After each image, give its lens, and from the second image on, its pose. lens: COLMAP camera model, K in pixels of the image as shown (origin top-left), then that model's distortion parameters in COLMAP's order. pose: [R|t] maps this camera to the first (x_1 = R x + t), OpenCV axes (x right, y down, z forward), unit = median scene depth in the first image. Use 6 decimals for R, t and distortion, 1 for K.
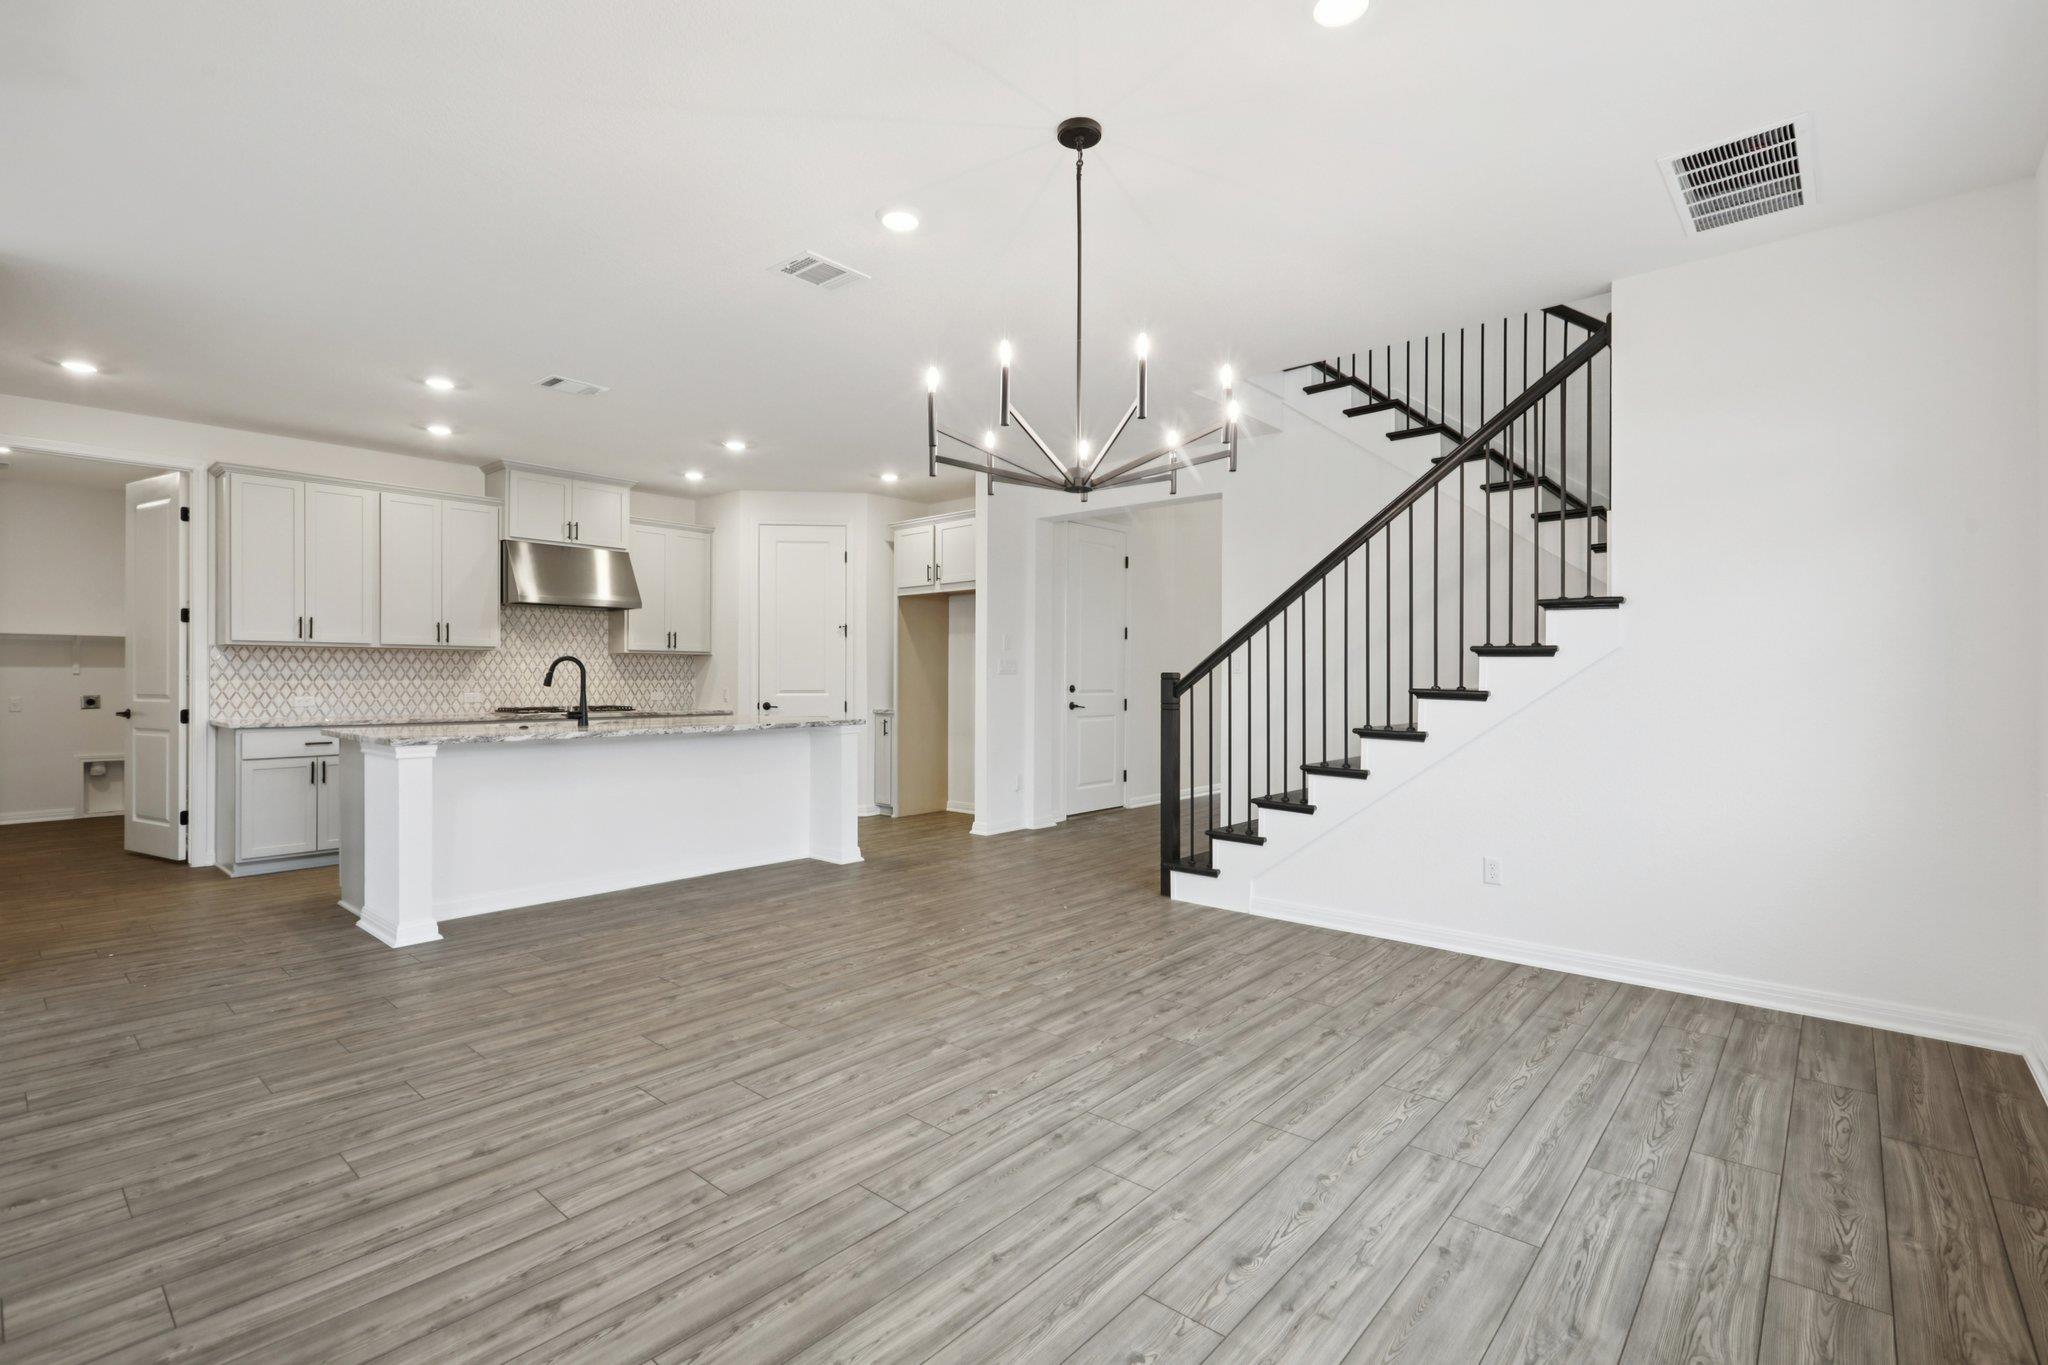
lens RADIAL K [[932.7, 0, 1040.0], [0, 932.7, 680.7], [0, 0, 1]] dist [-0.000237, -0.000286]
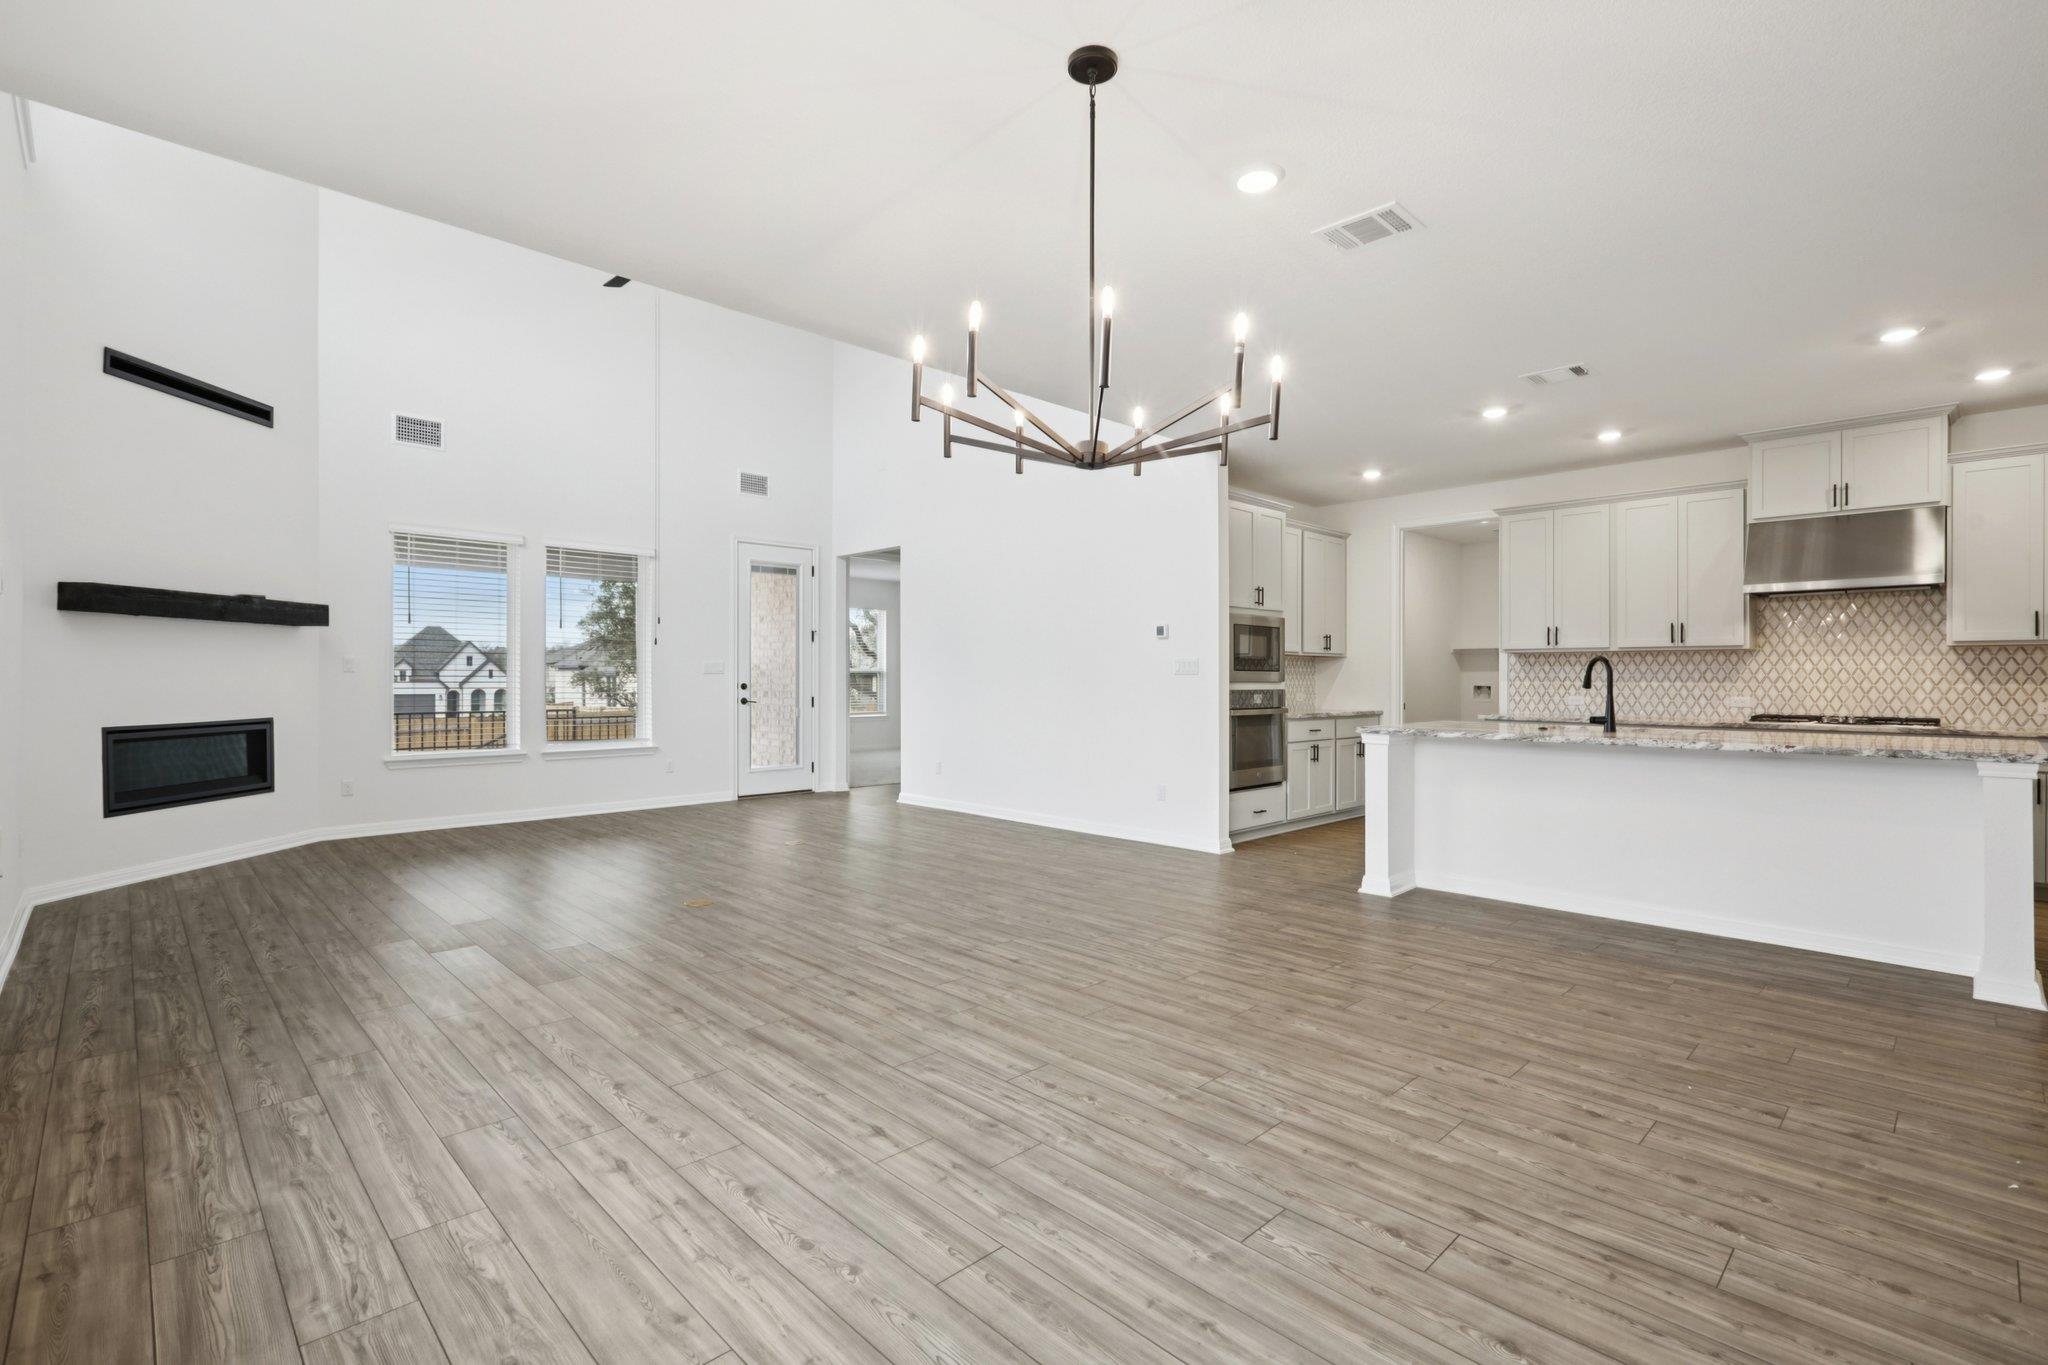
lens RADIAL K [[931.0, 0, 1027.1], [0, 931.0, 675.2], [0, 0, 1]] dist [-0.002653, 0.000036]
pose [[-0.083074, -0.004059, -0.996535, 0.434156], [-0.006179, 0.999975, -0.003558, -0.000324], [0.996524, 0.005862, -0.083097, 0.470624]]
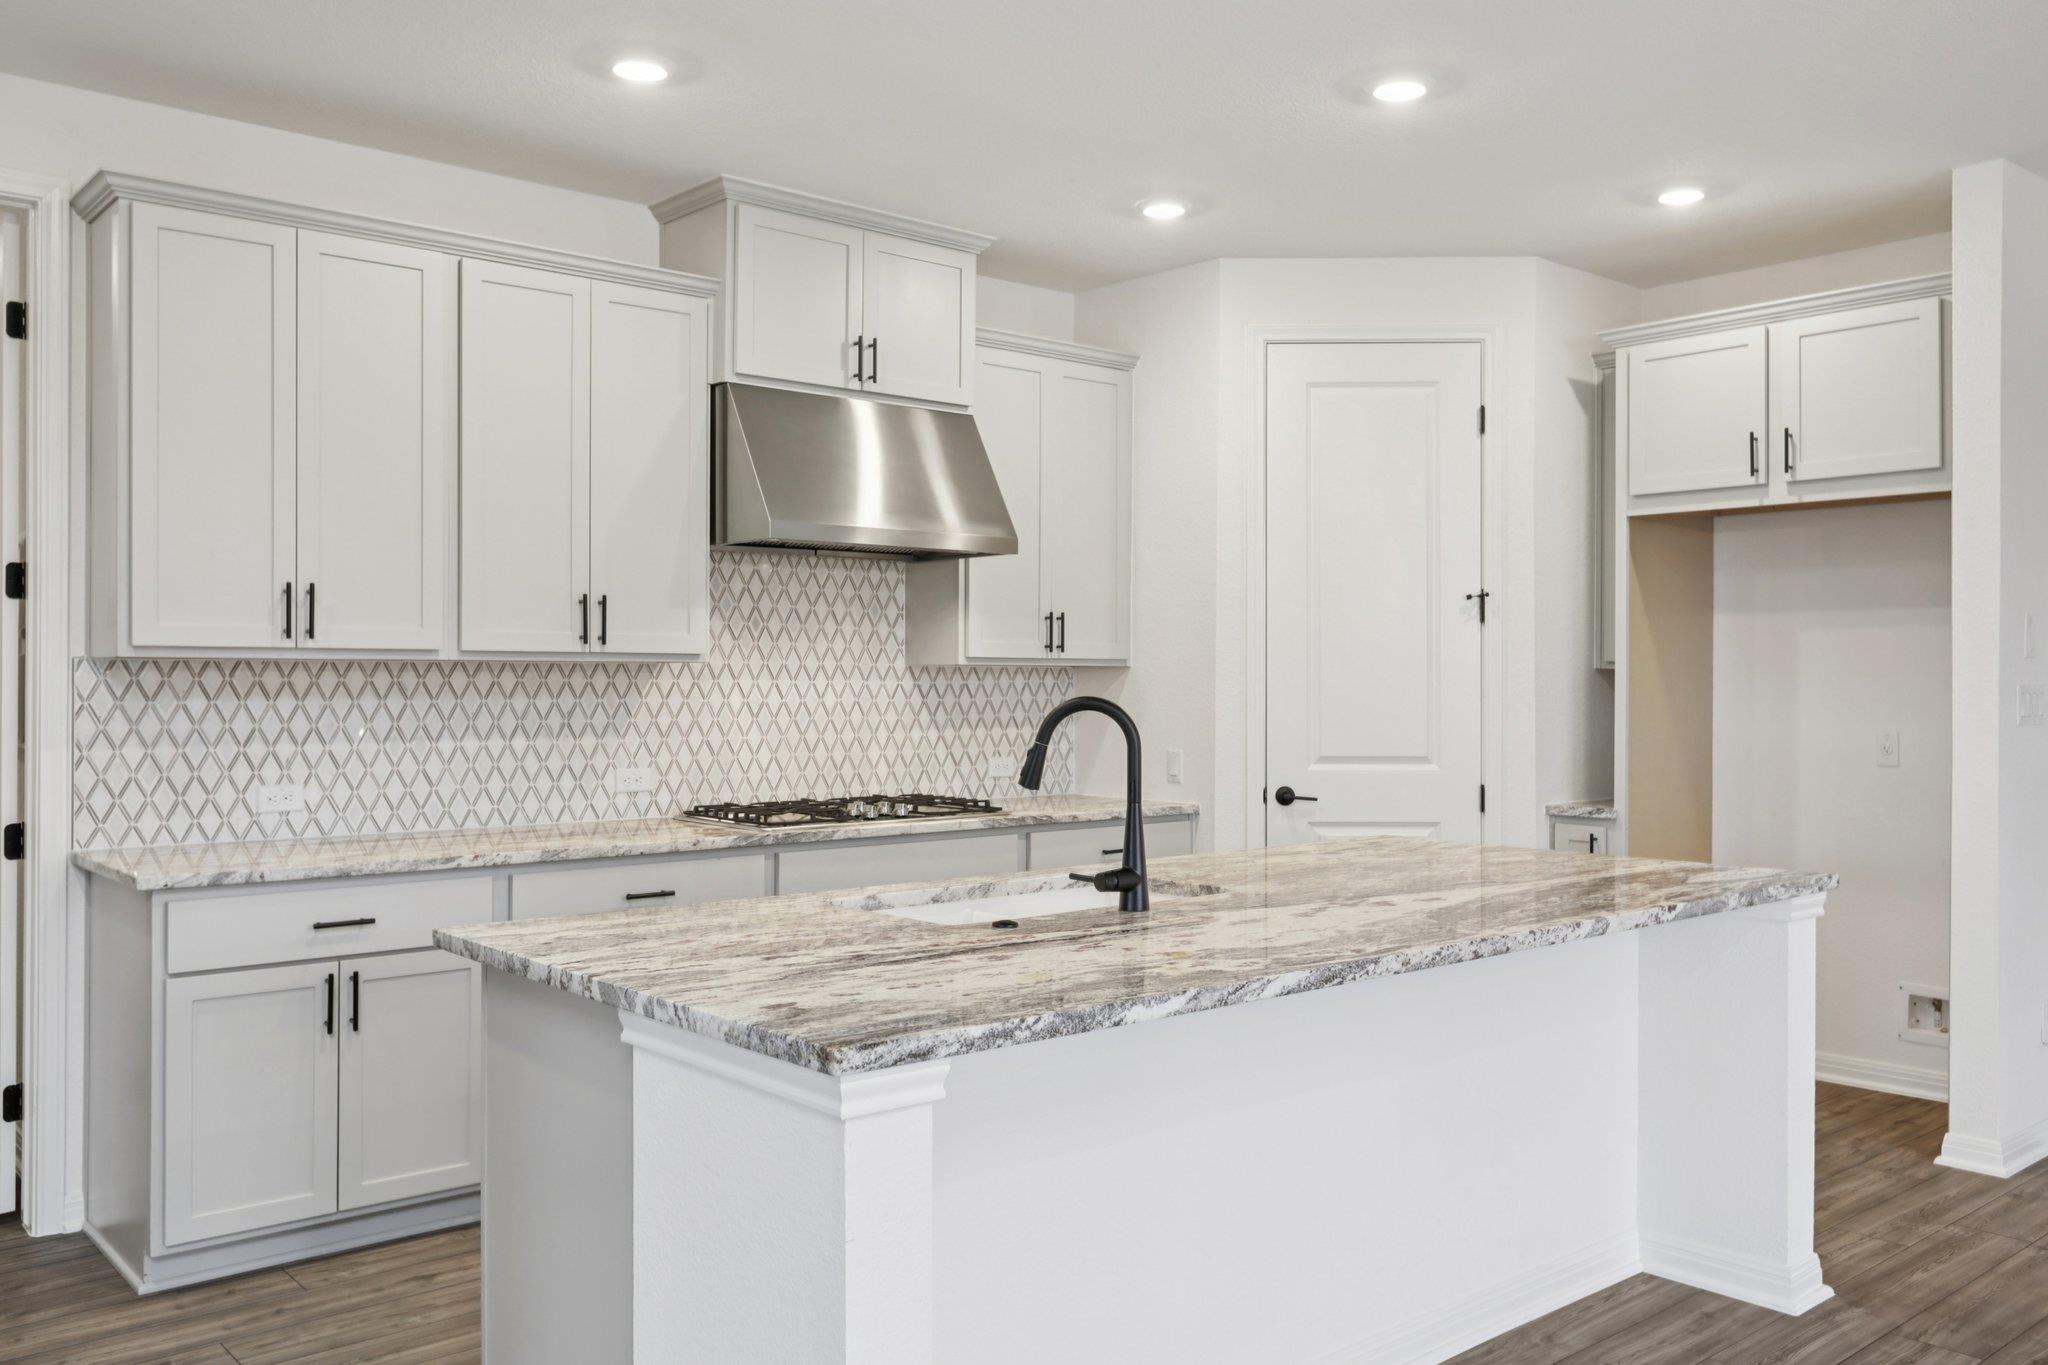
lens RADIAL K [[1652.1, 0, 1024.0], [0, 1652.1, 682.5], [0, 0, 1]] dist [0.001471, 0.004026]
pose [[0.989007, 0.000009, -0.147872, -0.415552], [-0.000287, 0.999998, -0.001859, -0.027791], [0.147871, 0.001881, 0.989005, 0.396052]]
